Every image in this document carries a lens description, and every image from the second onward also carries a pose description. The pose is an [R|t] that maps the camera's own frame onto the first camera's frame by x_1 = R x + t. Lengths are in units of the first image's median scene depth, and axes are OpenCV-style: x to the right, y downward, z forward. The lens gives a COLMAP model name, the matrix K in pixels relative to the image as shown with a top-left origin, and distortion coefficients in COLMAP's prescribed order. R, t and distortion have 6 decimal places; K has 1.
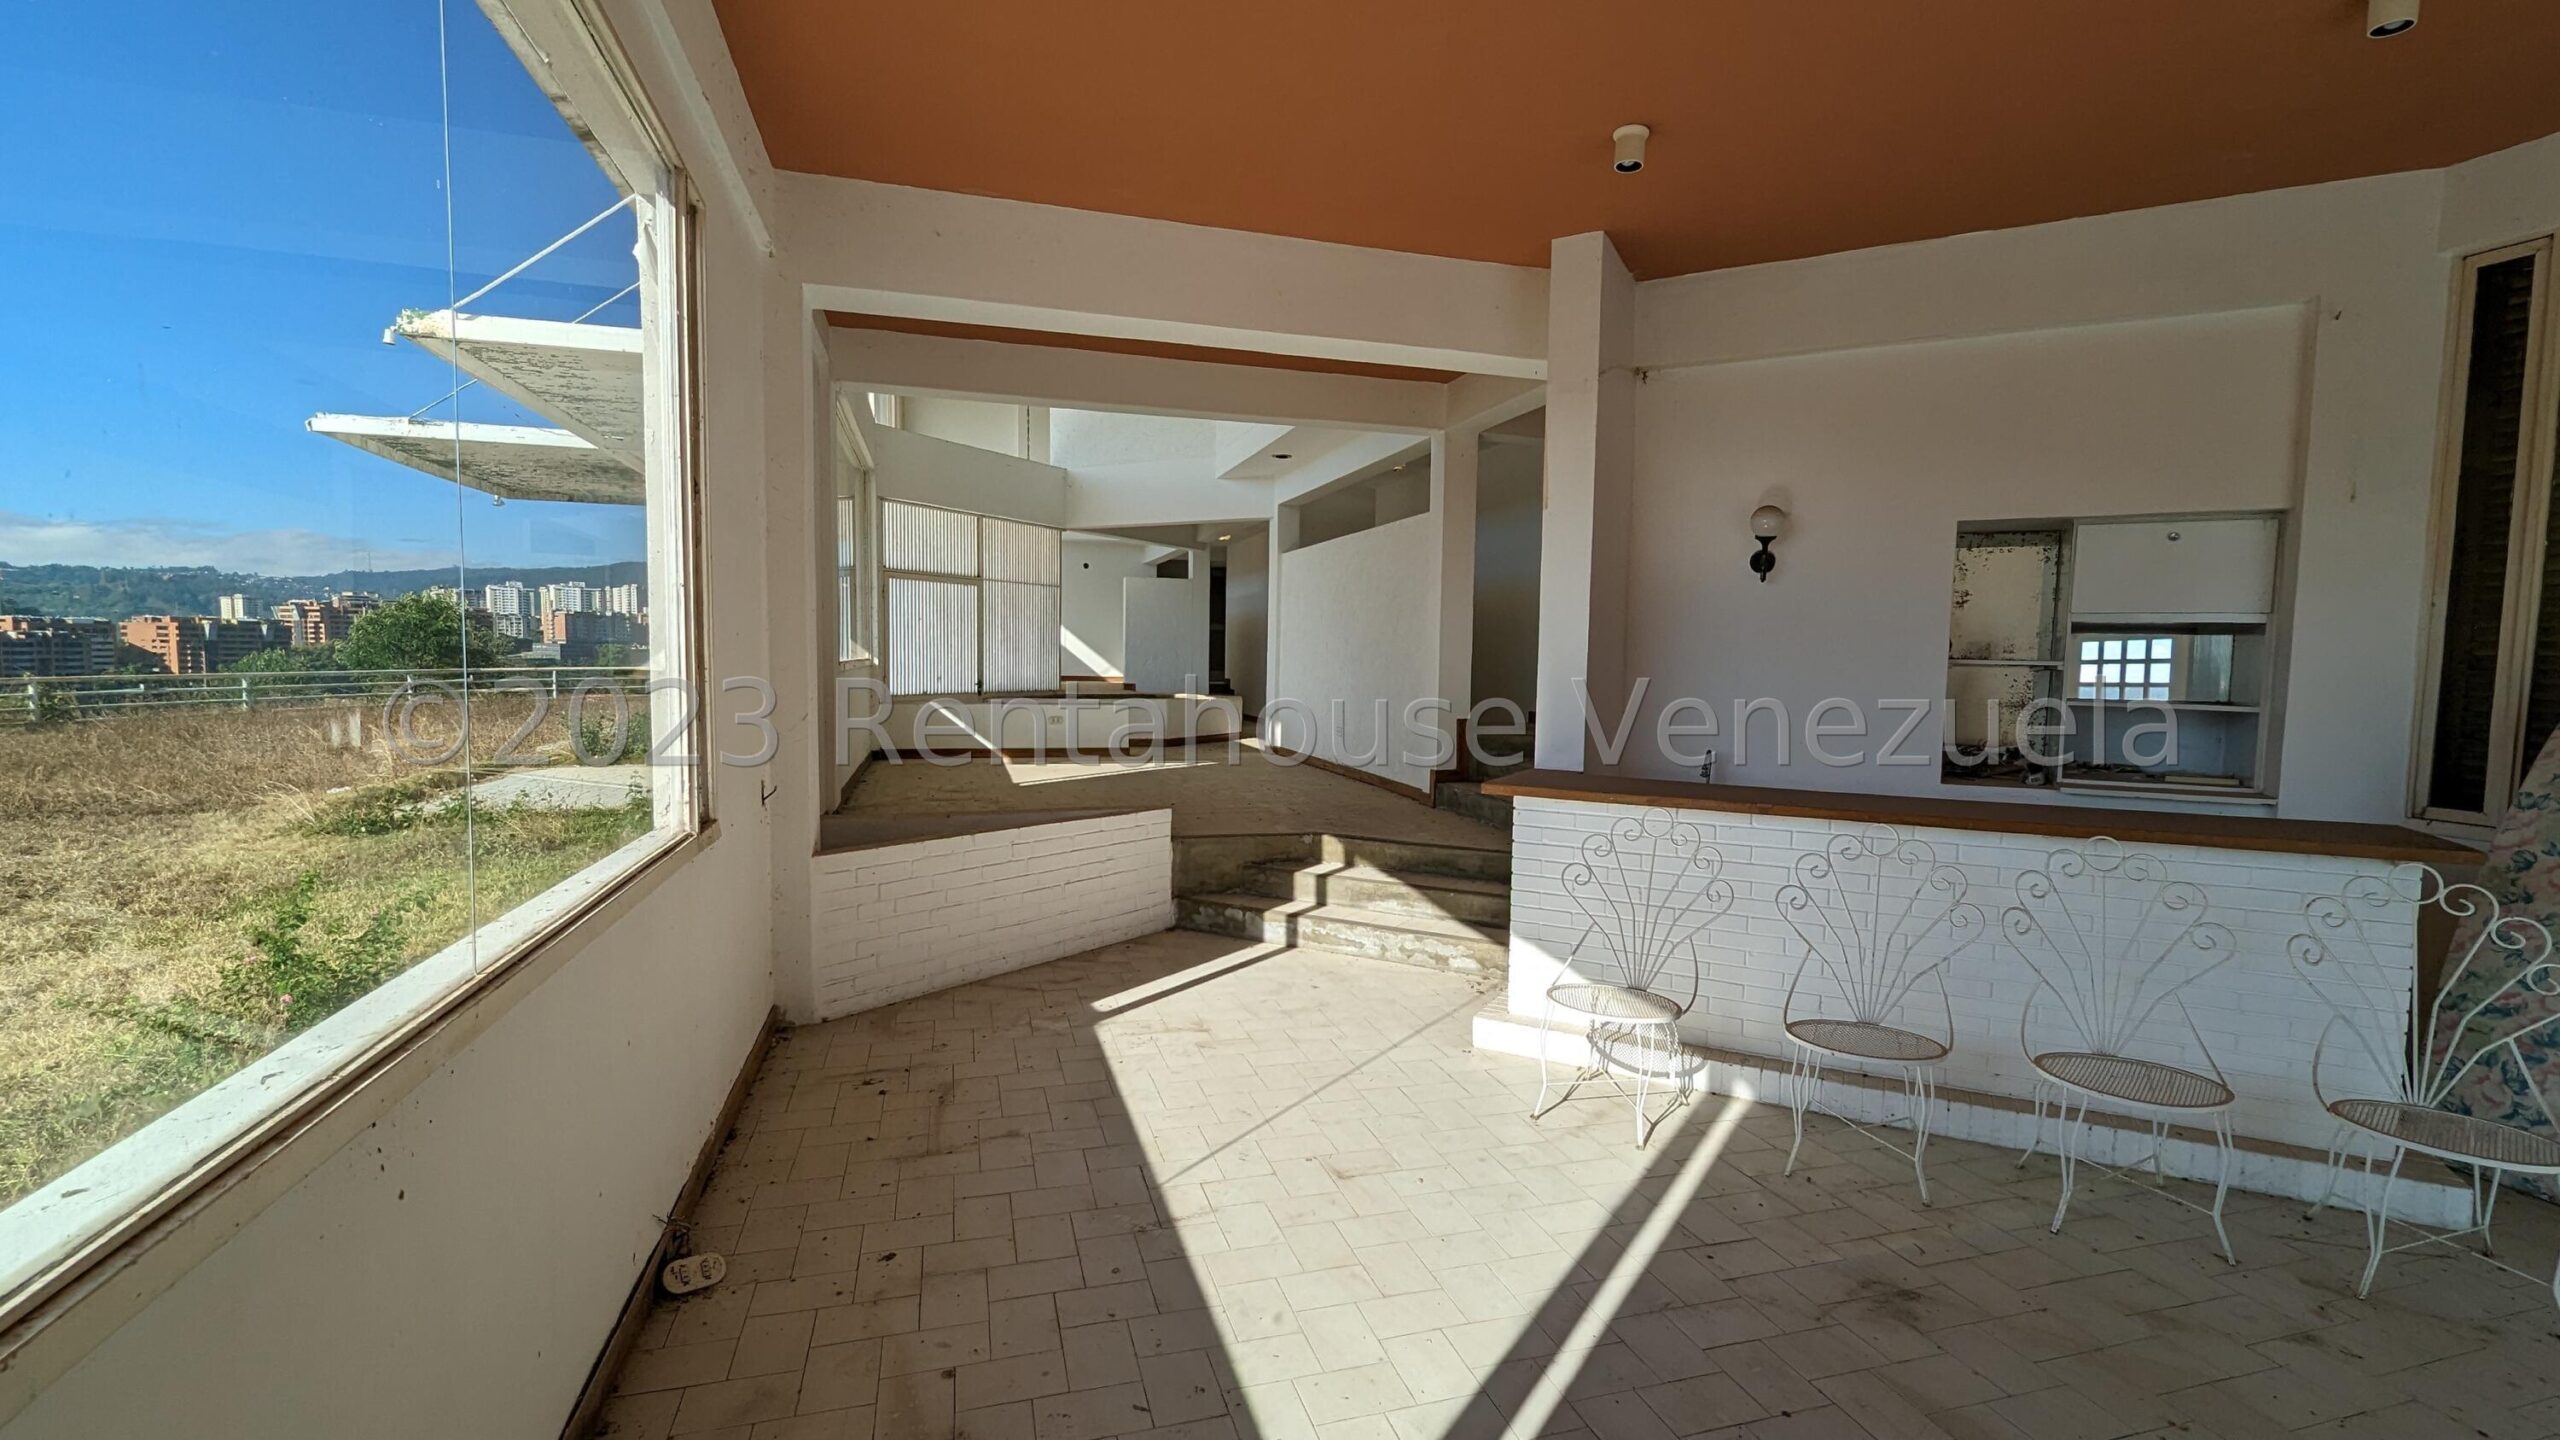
lens RADIAL K [[1107.9, 0, 1278.2], [0, 1107.9, 738.2], [0, 0, 1]] dist [-0.003817, -0.000514]
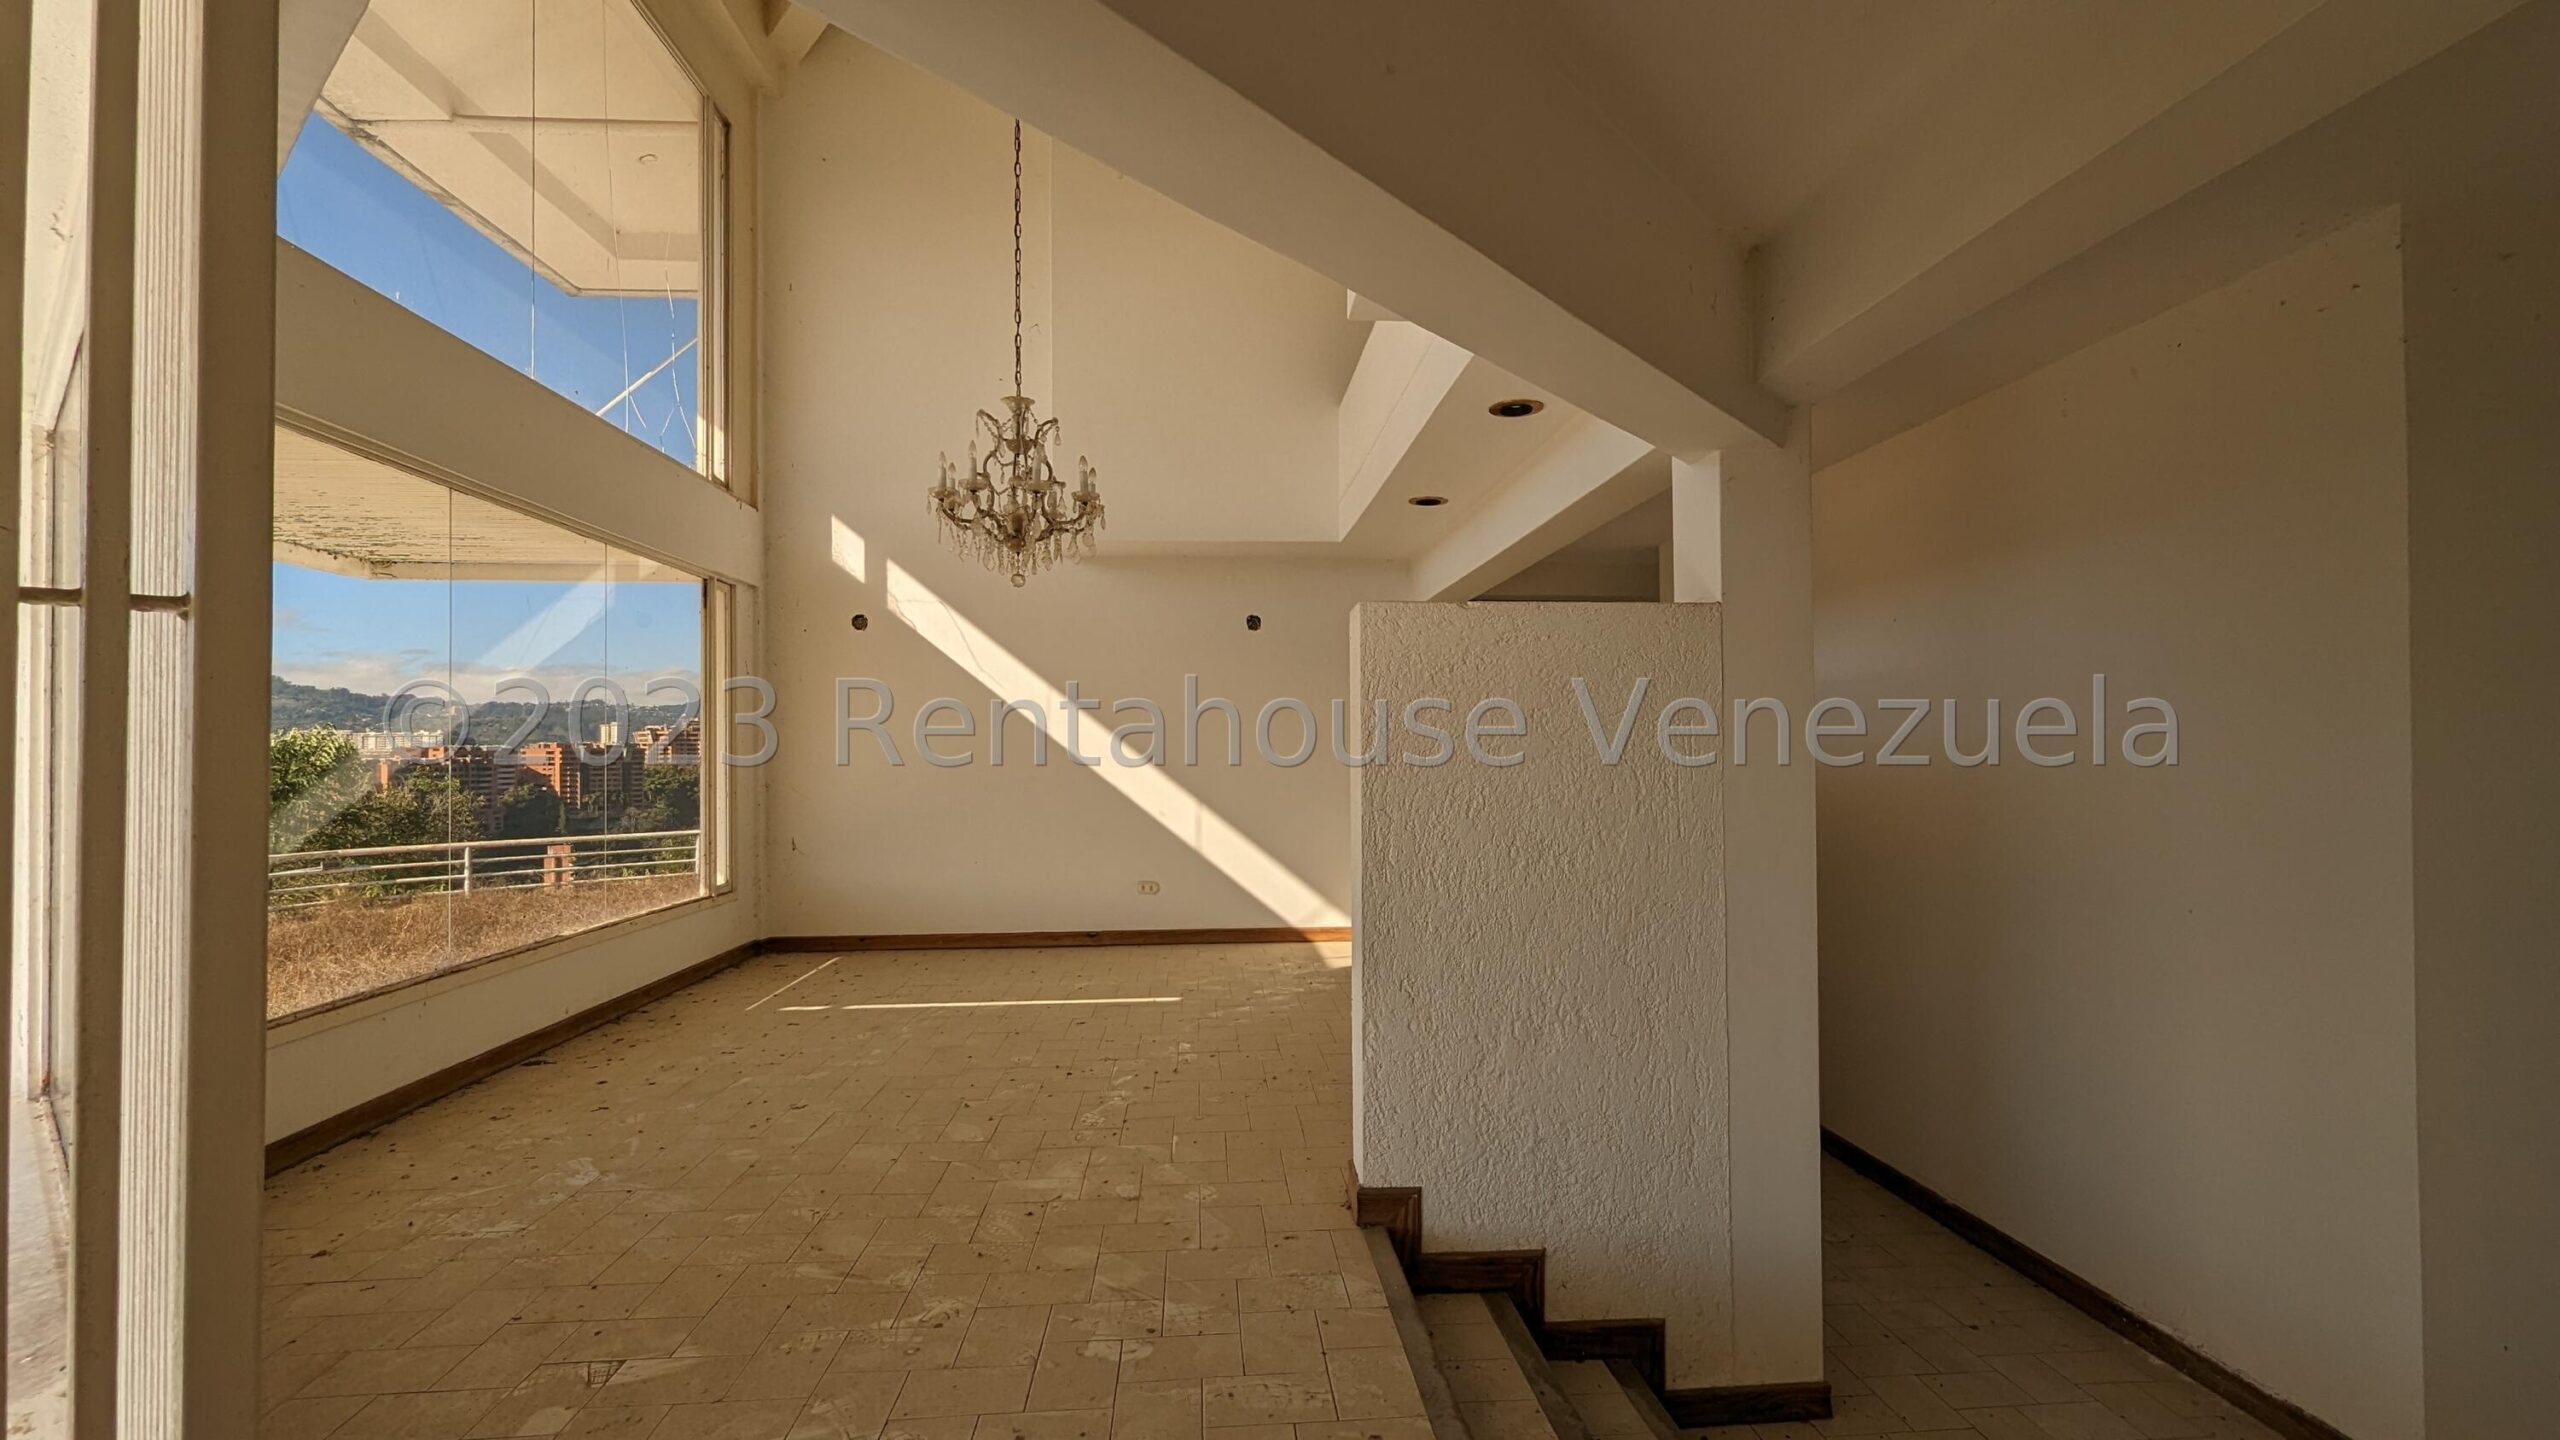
lens RADIAL K [[1107.9, 0, 1278.2], [0, 1107.9, 738.2], [0, 0, 1]] dist [-0.003817, -0.000514]
pose [[0.976385, -0.026664, -0.214388, -0.106099], [0.007211, 0.995824, -0.091014, -0.101071], [0.215920, 0.087318, 0.972499, 0.776322]]
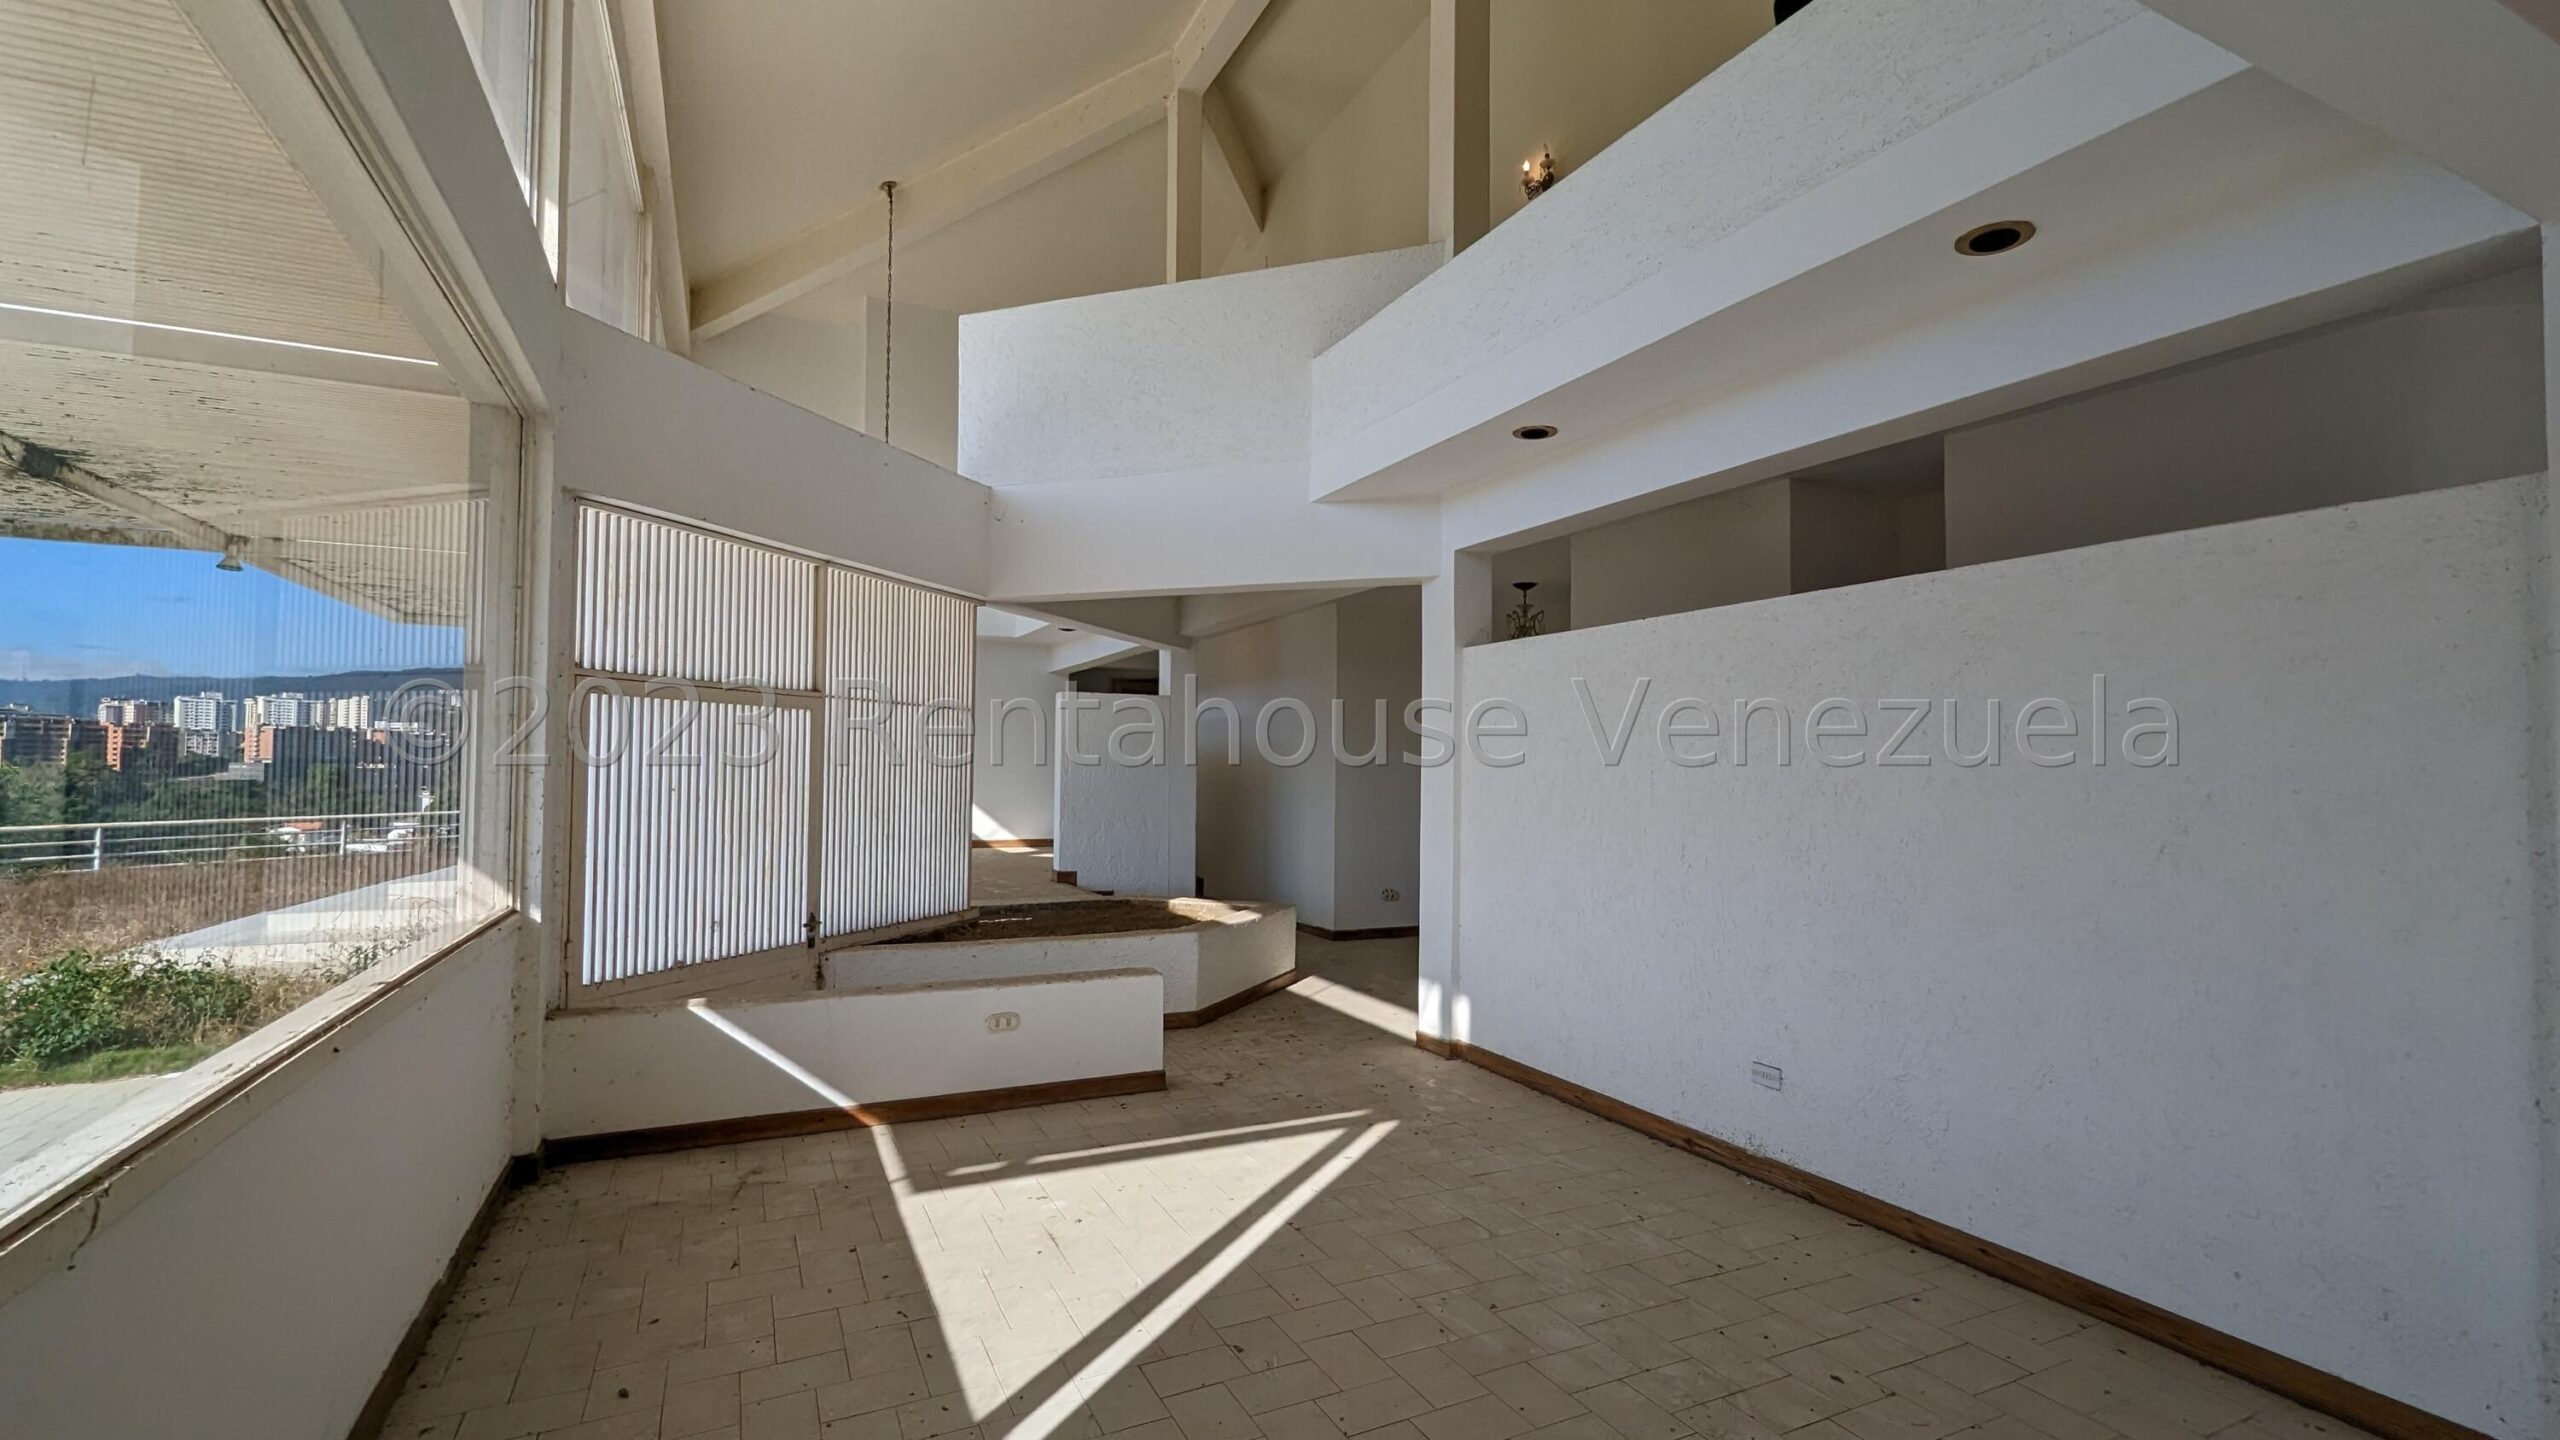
lens RADIAL K [[1107.9, 0, 1278.2], [0, 1107.9, 738.2], [0, 0, 1]] dist [-0.003817, -0.000514]
pose [[0.985992, -0.003114, 0.166763, -0.115780], [0.020140, 0.994733, -0.100505, -0.055662], [-0.165572, 0.102456, 0.980861, 0.380458]]
